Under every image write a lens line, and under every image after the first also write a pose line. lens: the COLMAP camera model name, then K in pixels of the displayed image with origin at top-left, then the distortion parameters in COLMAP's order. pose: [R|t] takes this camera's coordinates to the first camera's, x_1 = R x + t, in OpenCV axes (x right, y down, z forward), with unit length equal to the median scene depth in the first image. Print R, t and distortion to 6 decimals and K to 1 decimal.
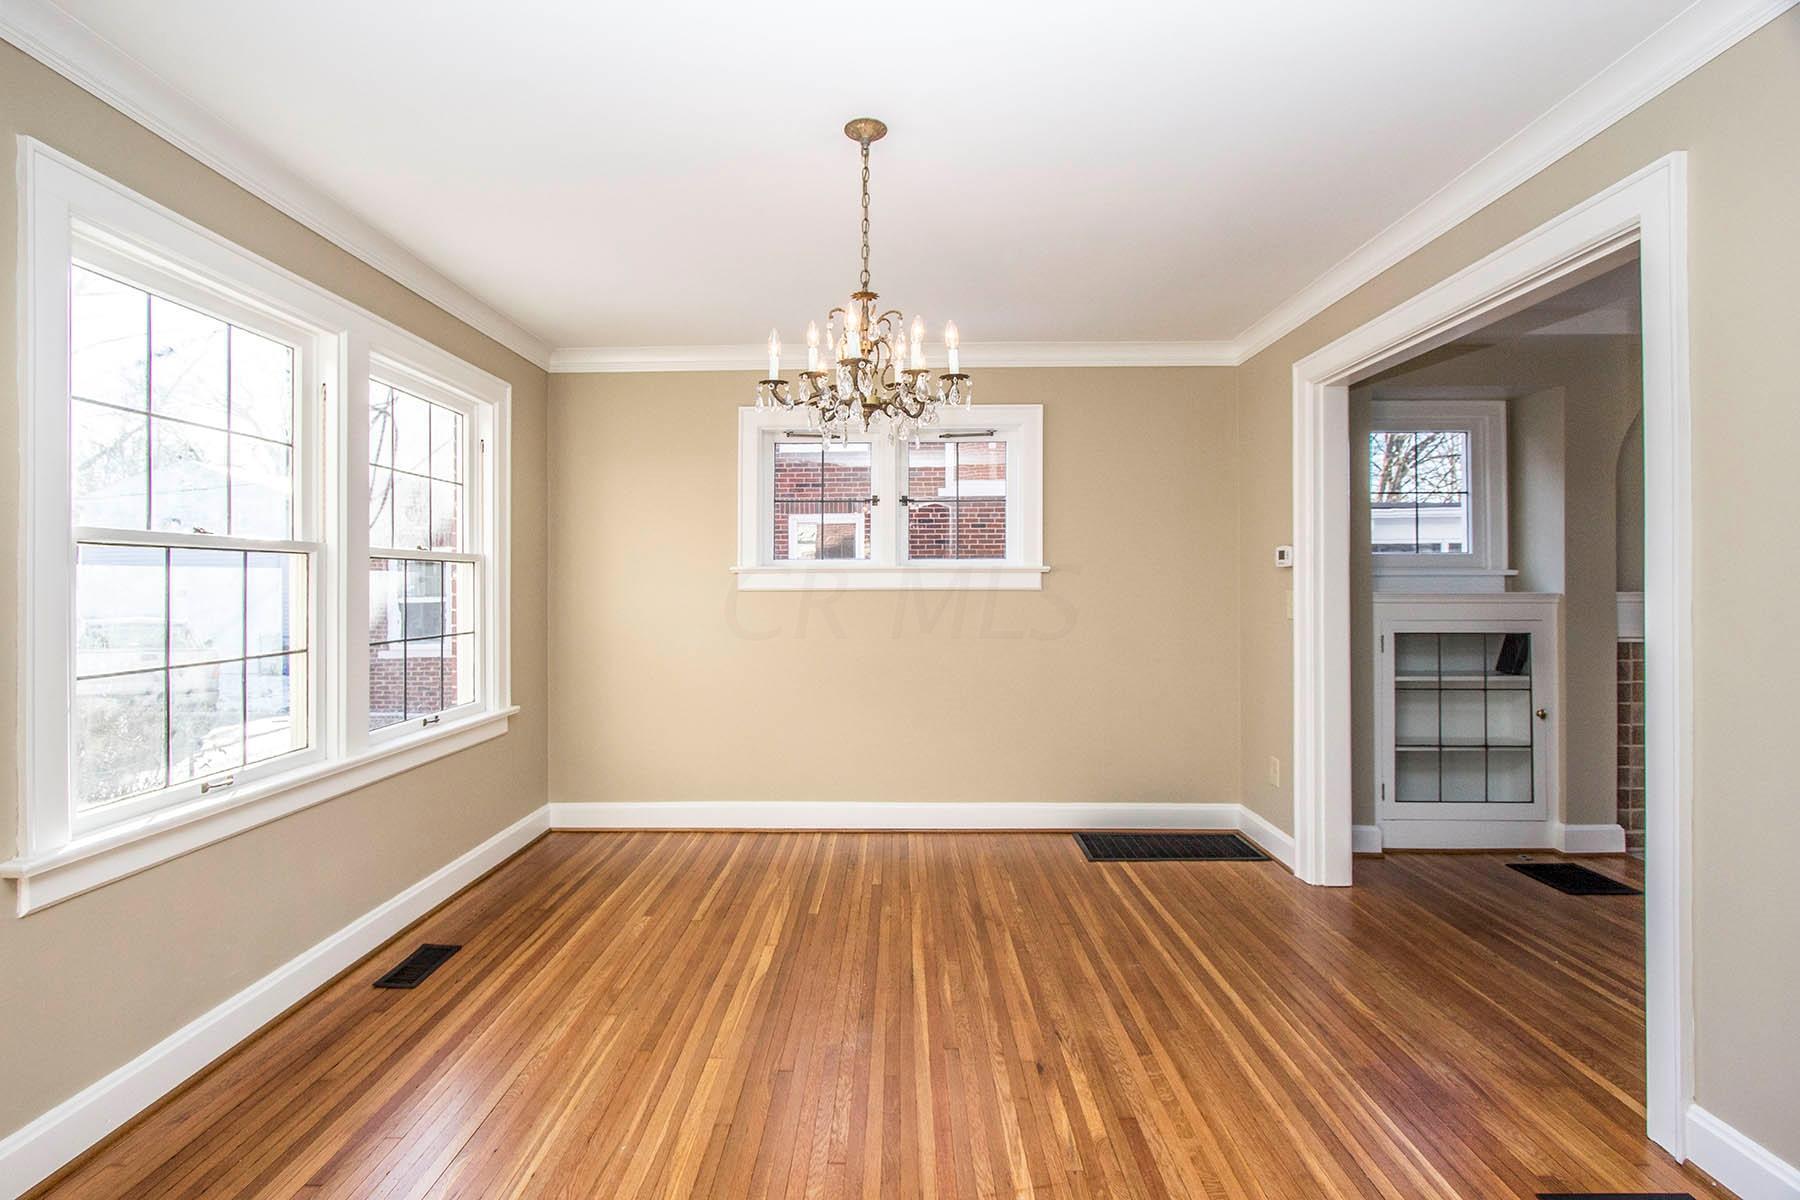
lens RADIAL K [[859.0, 0, 861.9], [0, 859.0, 609.0], [0, 0, 1]] dist [0.000732, 0.001153]
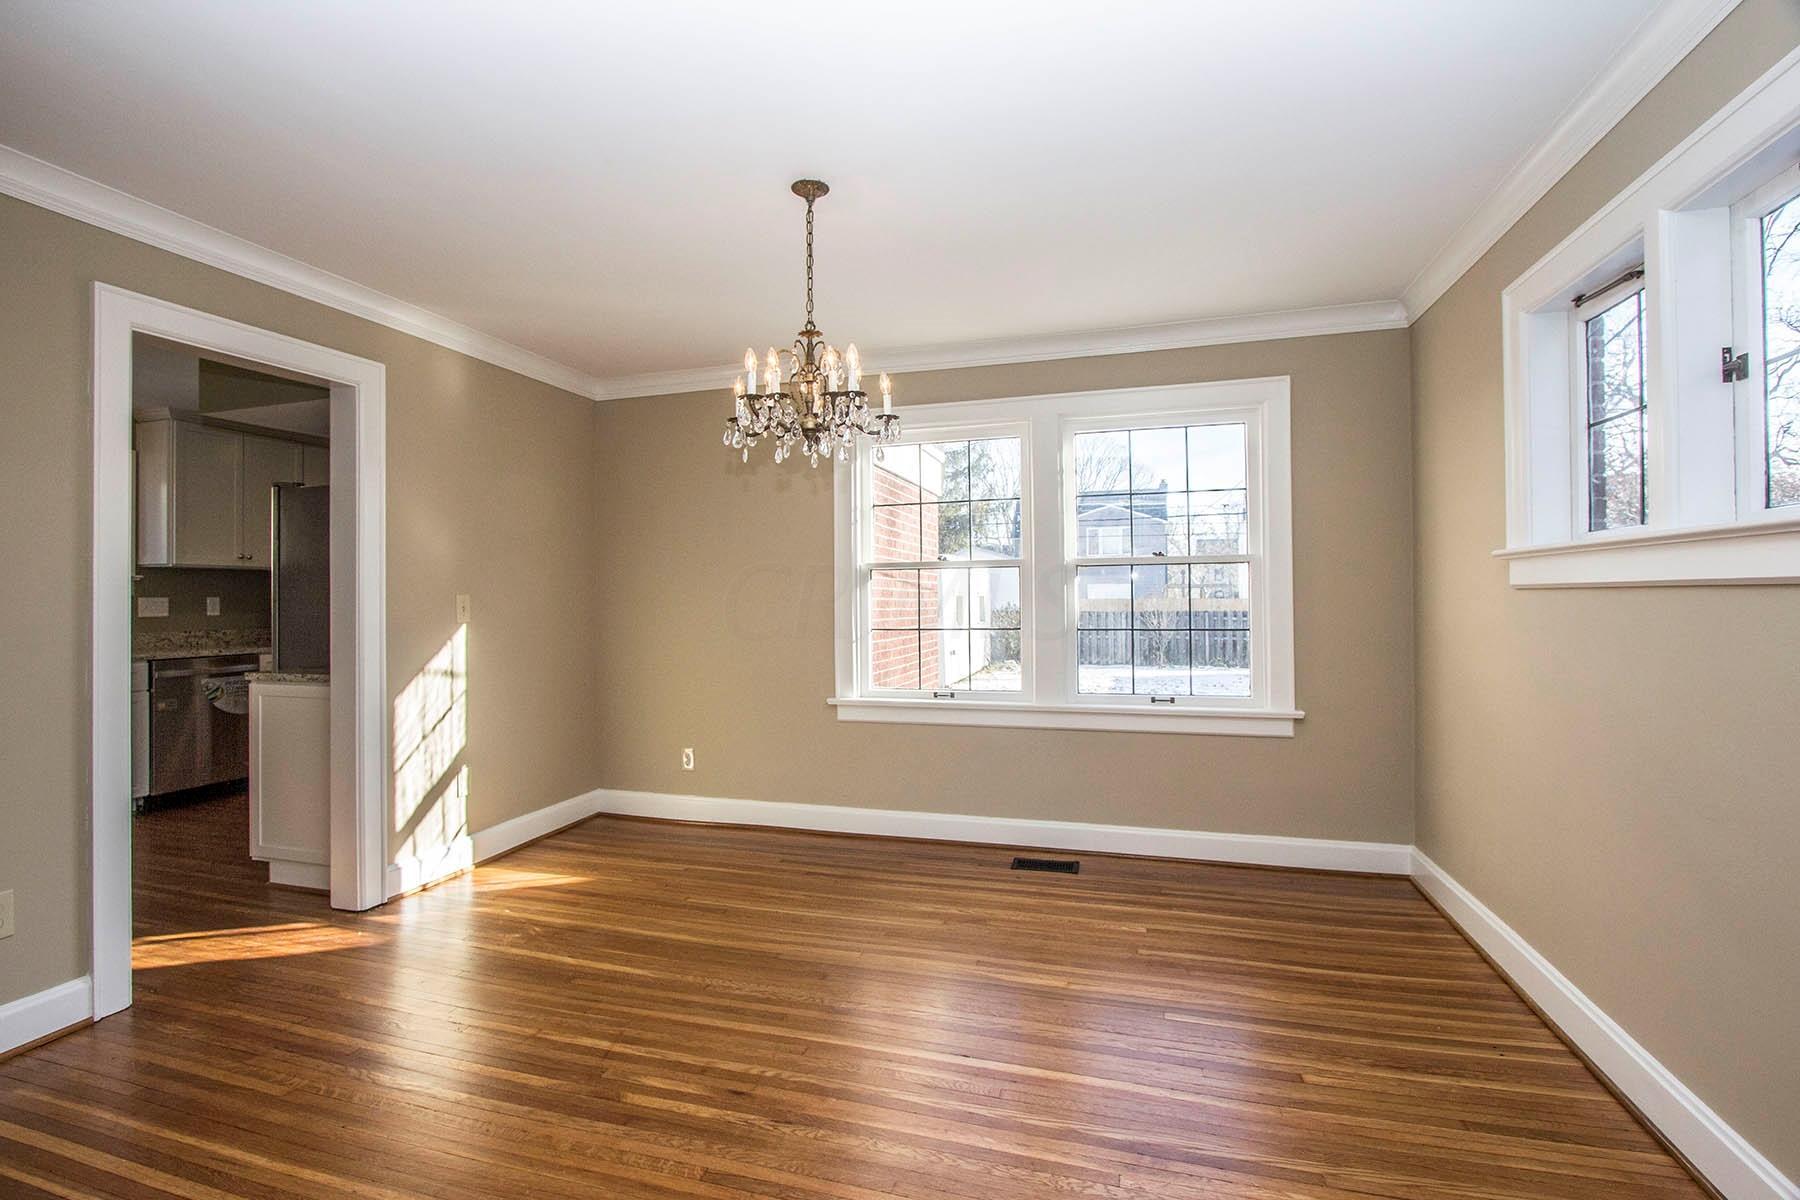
lens RADIAL K [[867.1, 0, 896.1], [0, 867.1, 593.6], [0, 0, 1]] dist [-0.021389, 0.000735]
pose [[-0.280430, 0.002266, -0.959872, 0.988867], [-0.013164, 0.999894, 0.006207, -0.023267], [0.959784, 0.014377, -0.280370, 1.320053]]
